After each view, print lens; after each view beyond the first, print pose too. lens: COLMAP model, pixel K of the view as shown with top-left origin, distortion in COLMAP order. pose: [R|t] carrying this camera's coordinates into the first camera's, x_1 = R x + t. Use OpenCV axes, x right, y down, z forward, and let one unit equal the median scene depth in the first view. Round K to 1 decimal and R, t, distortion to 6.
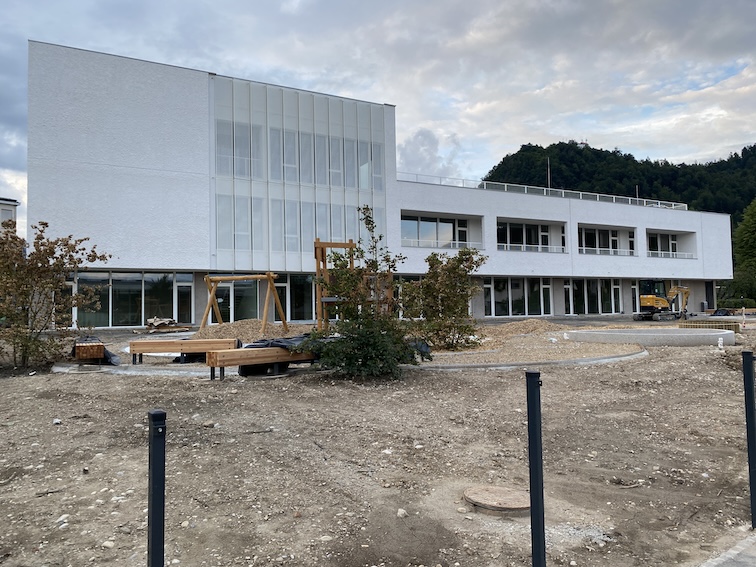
lens RADIAL K [[580.8, 0, 379.6], [0, 580.8, 282.9], [0, 0, 1]] dist [-0.009241, -0.009290]
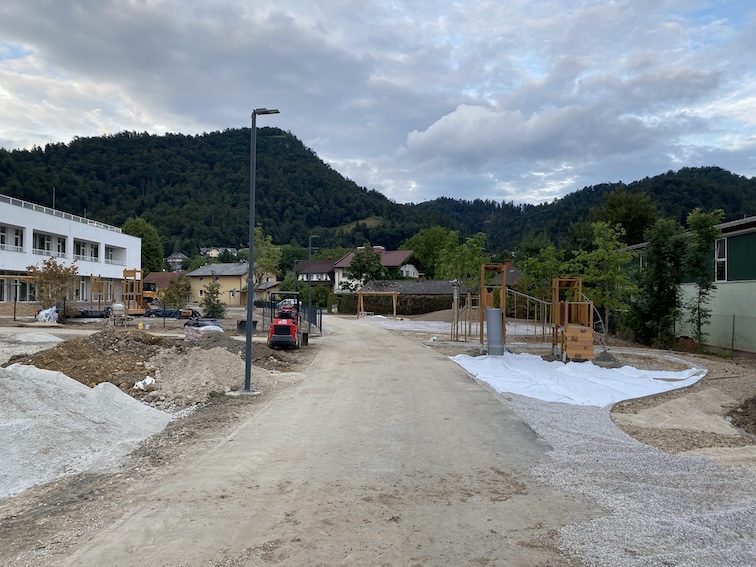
lens RADIAL K [[580.8, 0, 378.5], [0, 580.8, 286.3], [0, 0, 1]] dist [-0.009241, -0.009290]
pose [[0.462180, 0.029381, 0.886299, -0.408481], [-0.045972, 0.998901, -0.009141, -0.002574], [-0.885594, -0.036520, 0.463023, -0.244446]]
